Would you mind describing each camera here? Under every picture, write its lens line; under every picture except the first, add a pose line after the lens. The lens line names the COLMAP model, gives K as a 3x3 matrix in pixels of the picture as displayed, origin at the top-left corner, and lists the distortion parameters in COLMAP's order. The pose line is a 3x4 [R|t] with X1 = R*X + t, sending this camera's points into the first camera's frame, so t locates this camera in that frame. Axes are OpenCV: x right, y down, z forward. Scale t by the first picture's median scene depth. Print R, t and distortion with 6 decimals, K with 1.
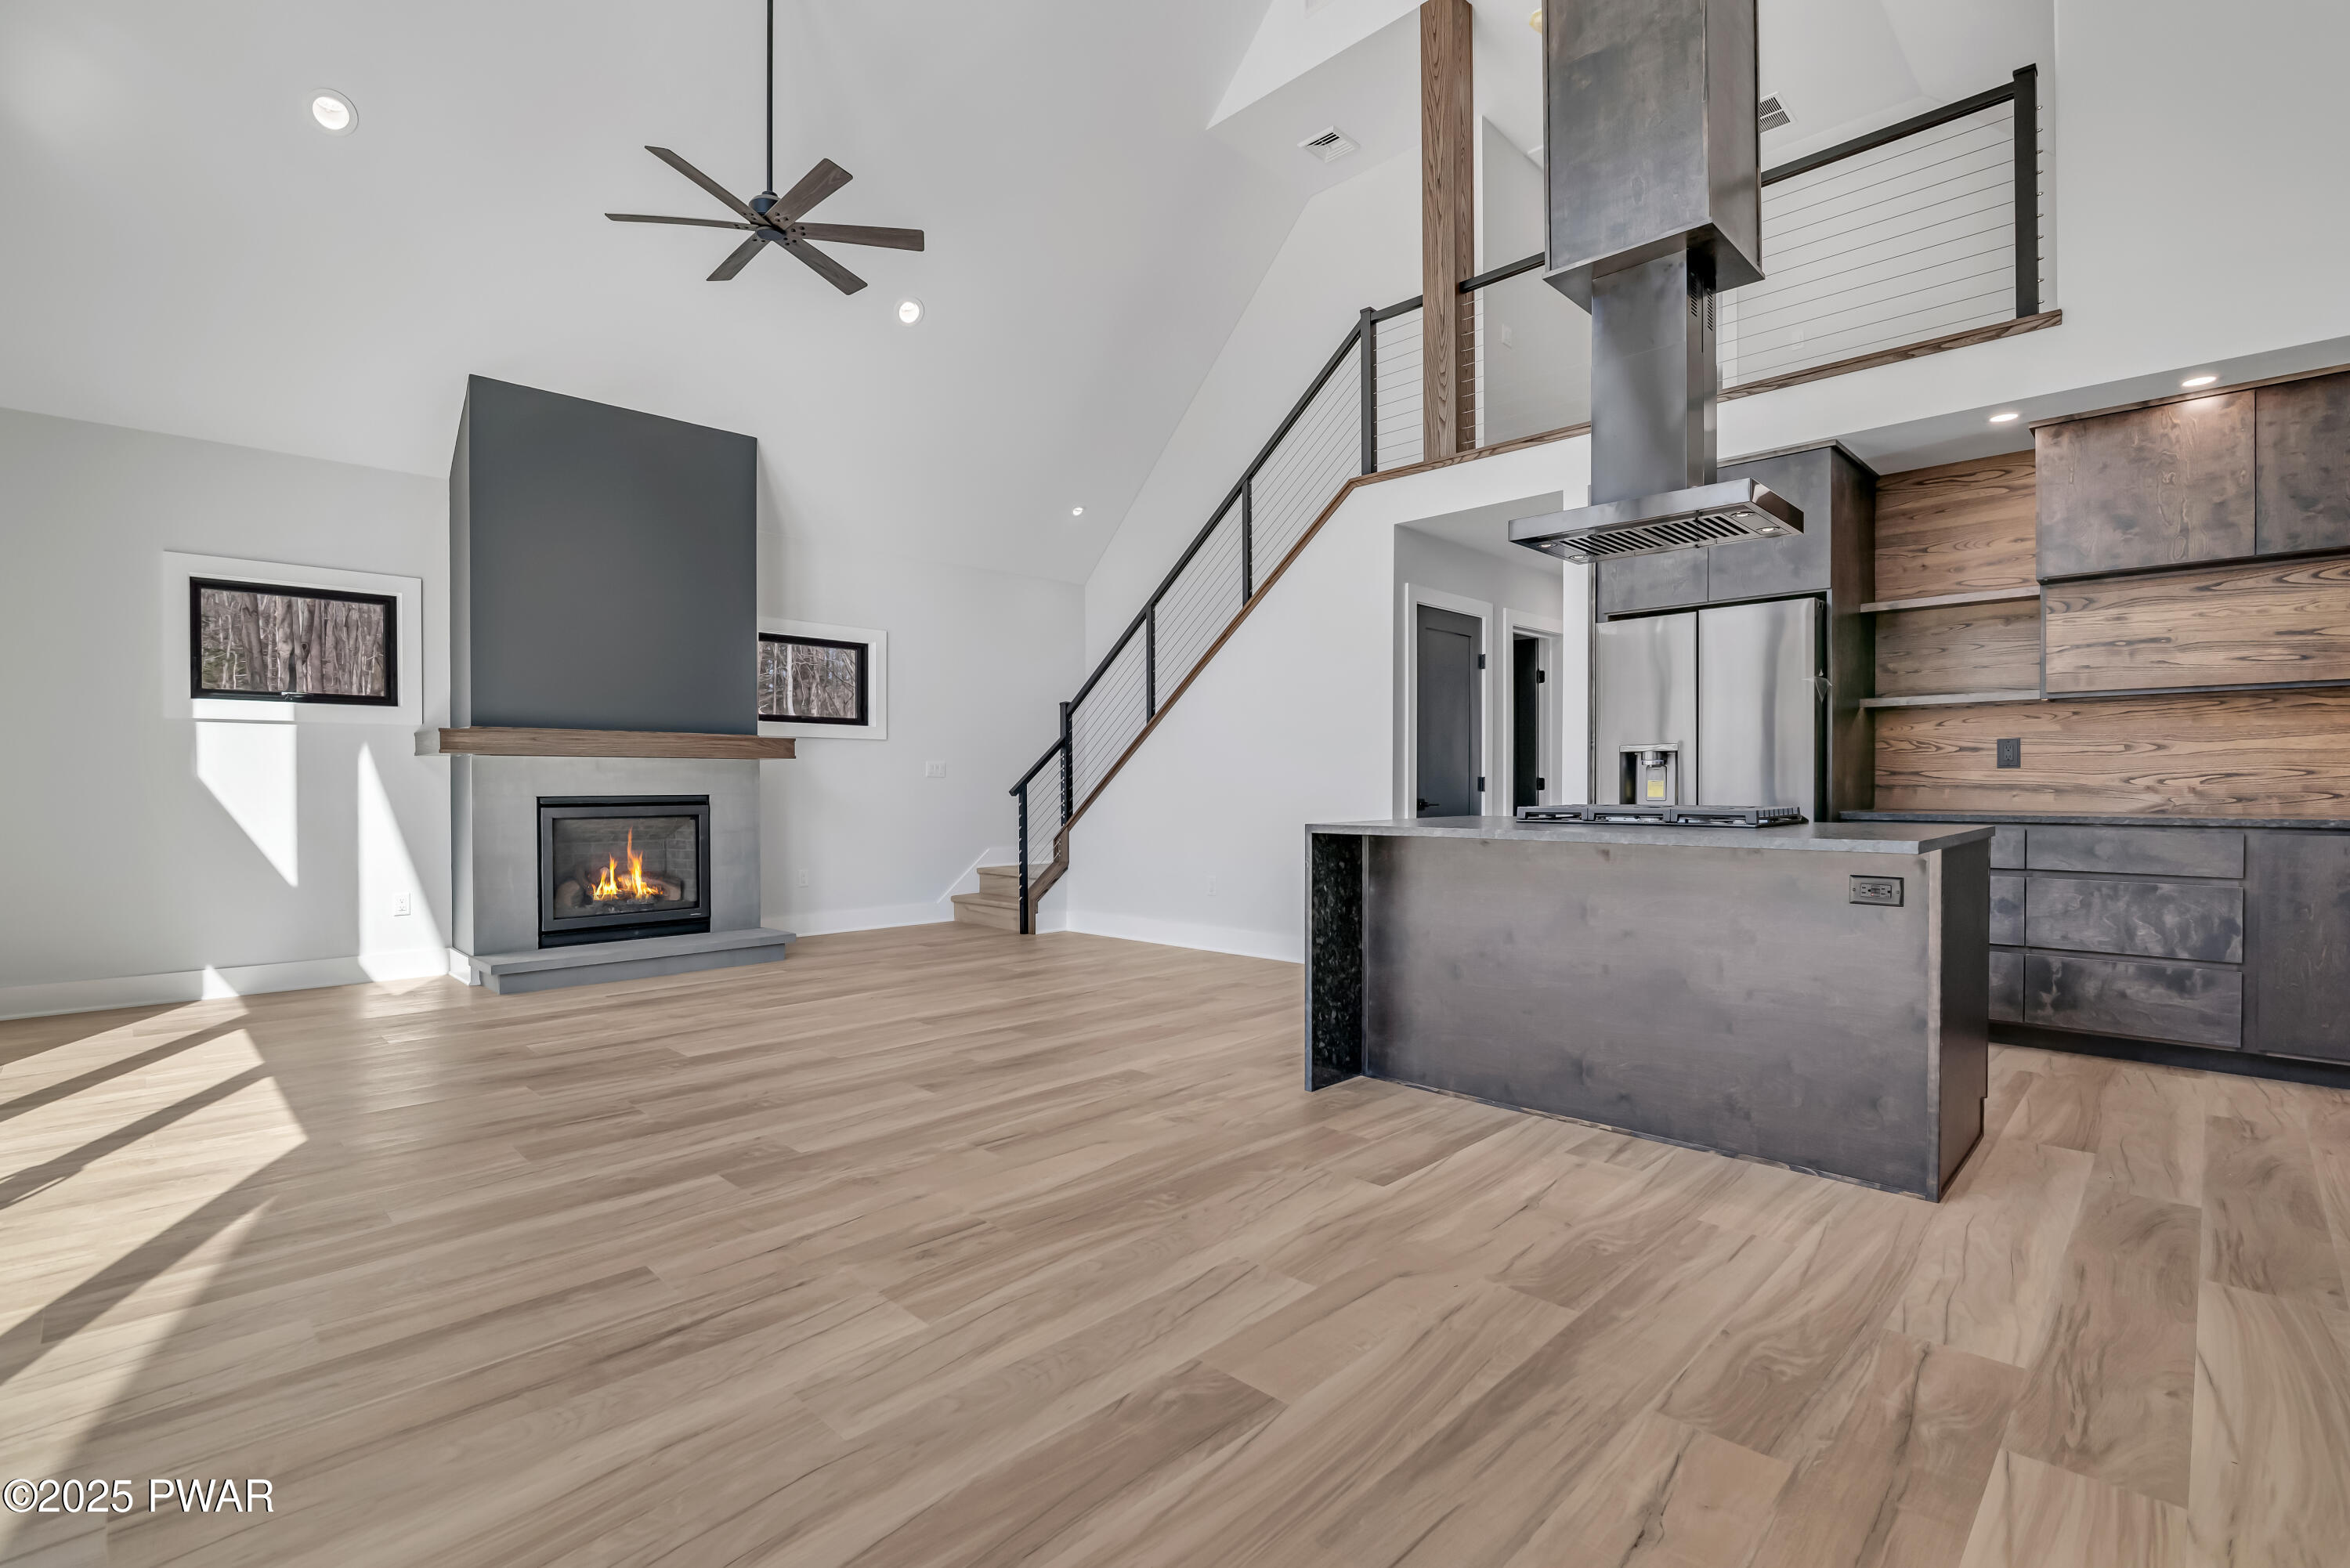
lens RADIAL K [[1074.7, 0, 1179.1], [0, 1074.7, 796.6], [0, 0, 1]] dist [-0.016505, 0.002085]
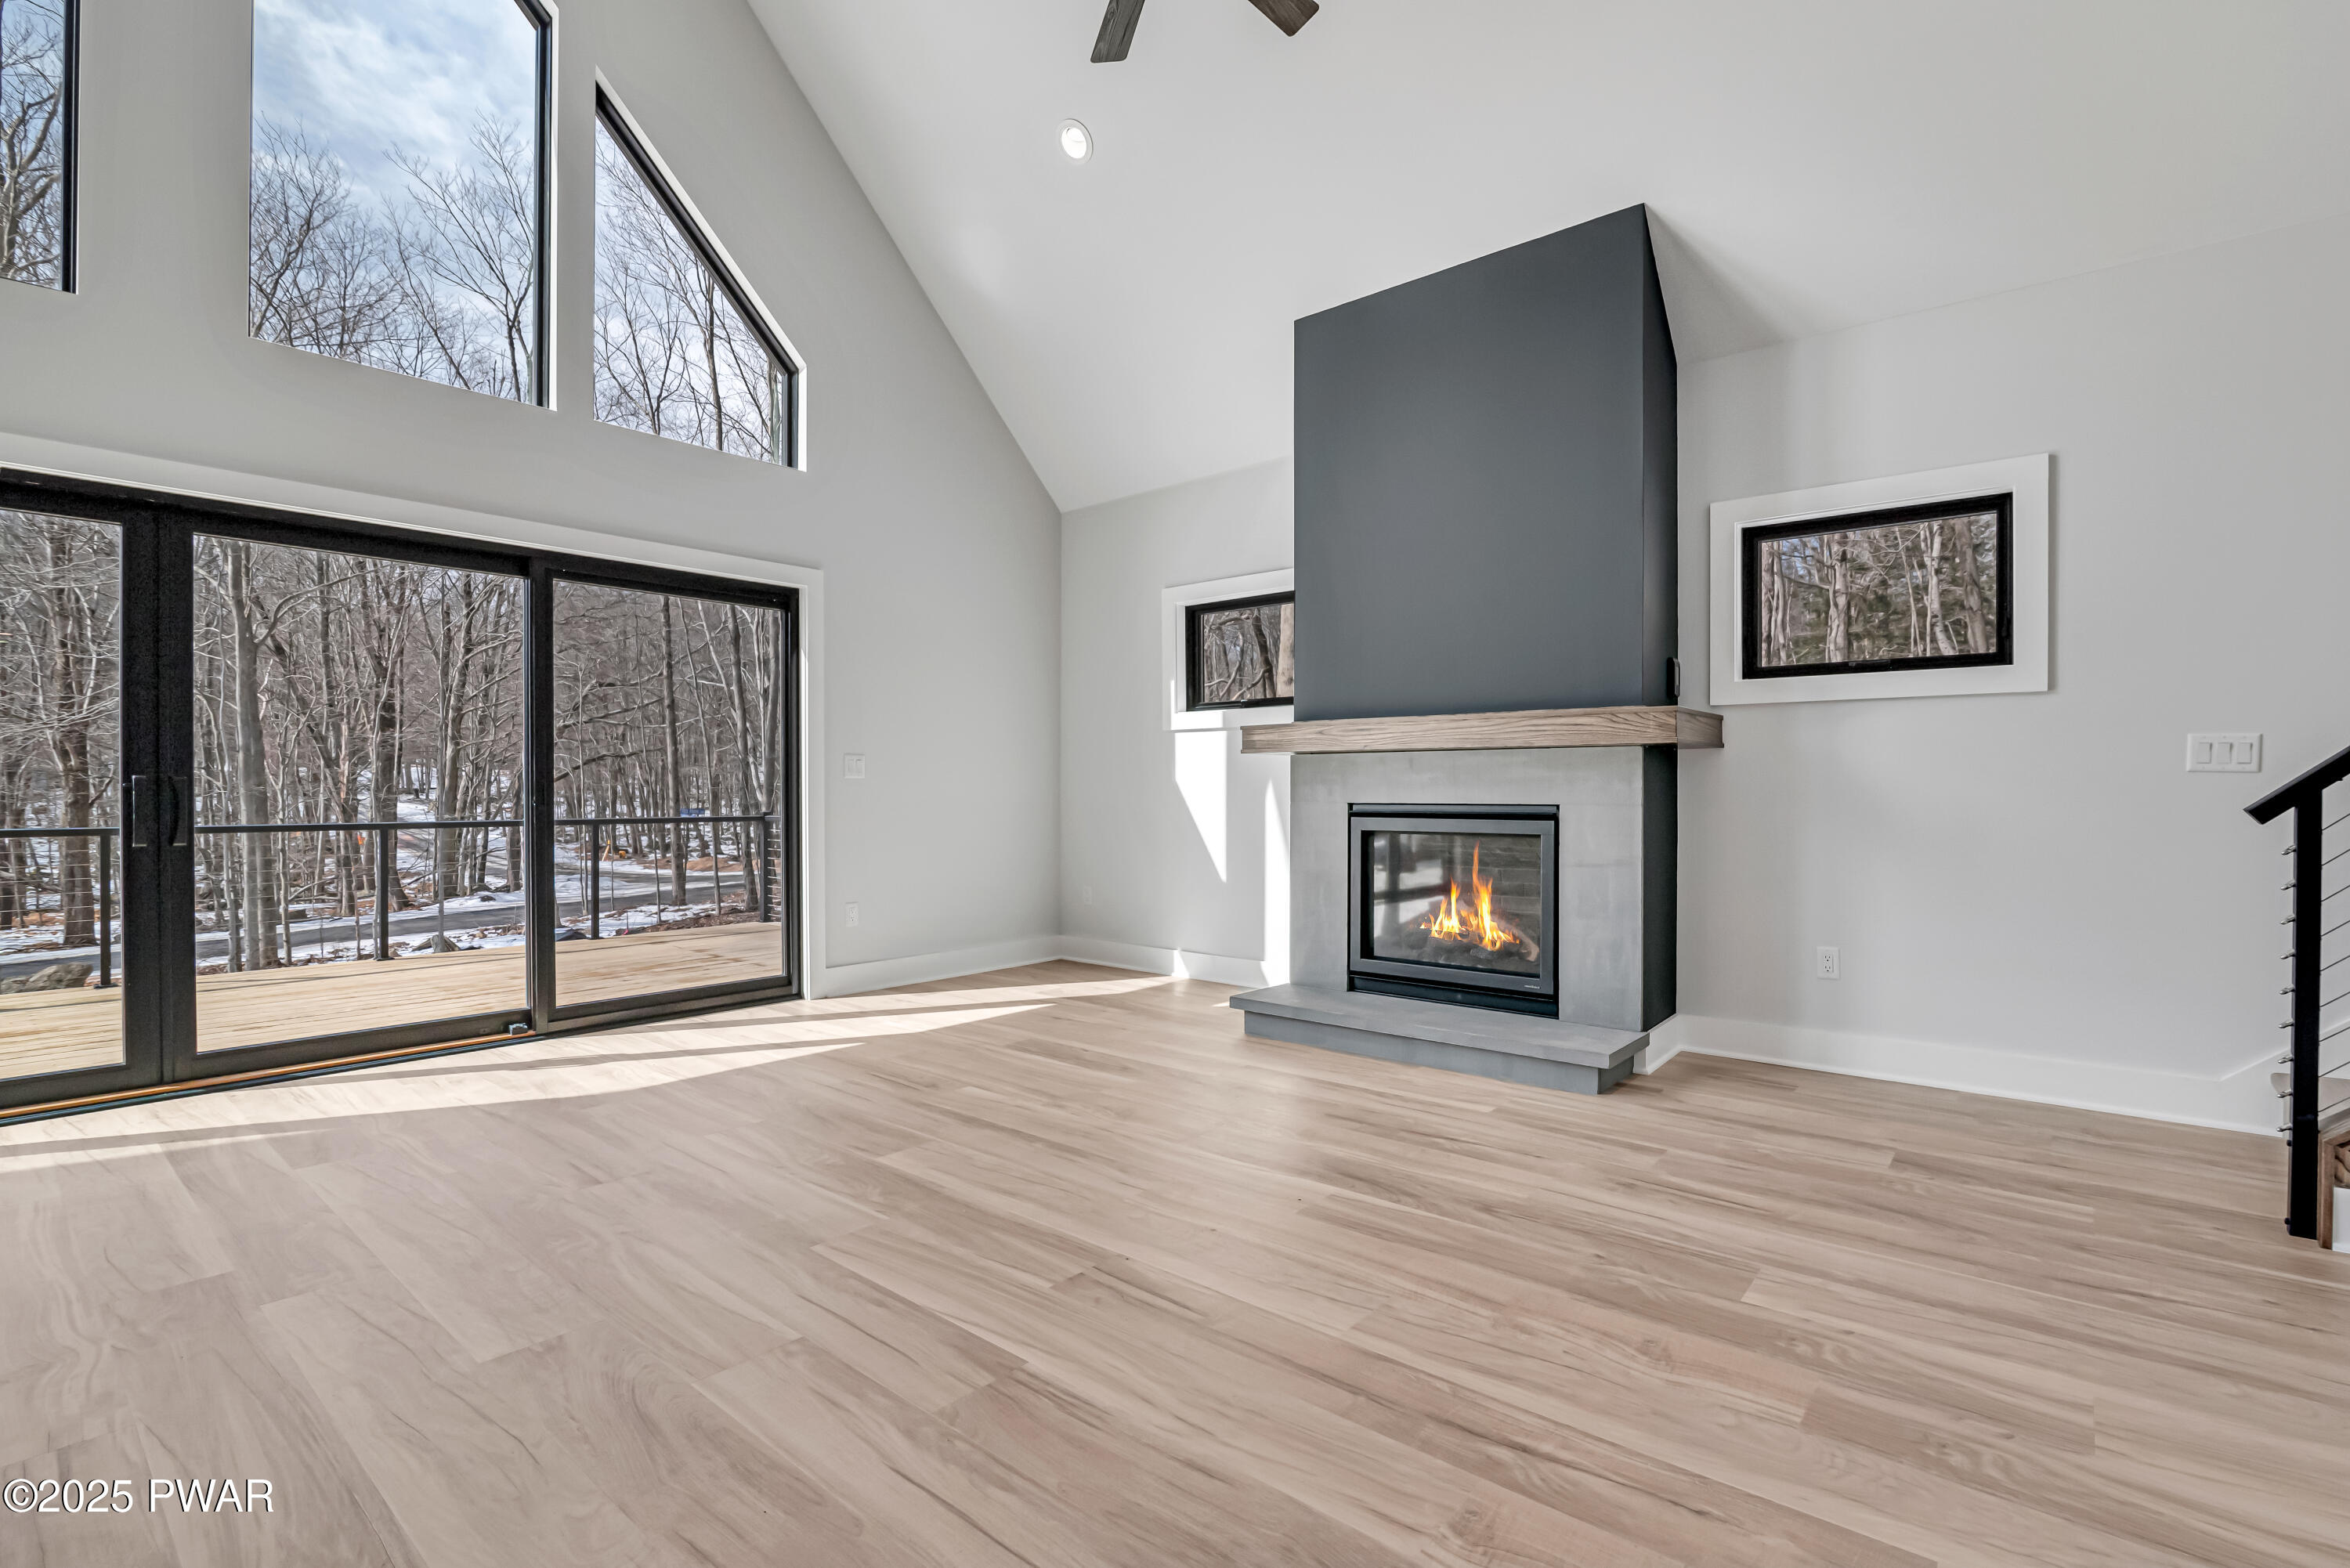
lens RADIAL K [[1074.7, 0, 1170.3], [0, 1074.7, 788.8], [0, 0, 1]] dist [-0.016505, 0.002085]
pose [[0.072167, 0.002060, -0.997390, 0.297250], [-0.012628, 0.999920, 0.001151, -0.014244], [0.997313, 0.012512, 0.072187, 1.176427]]
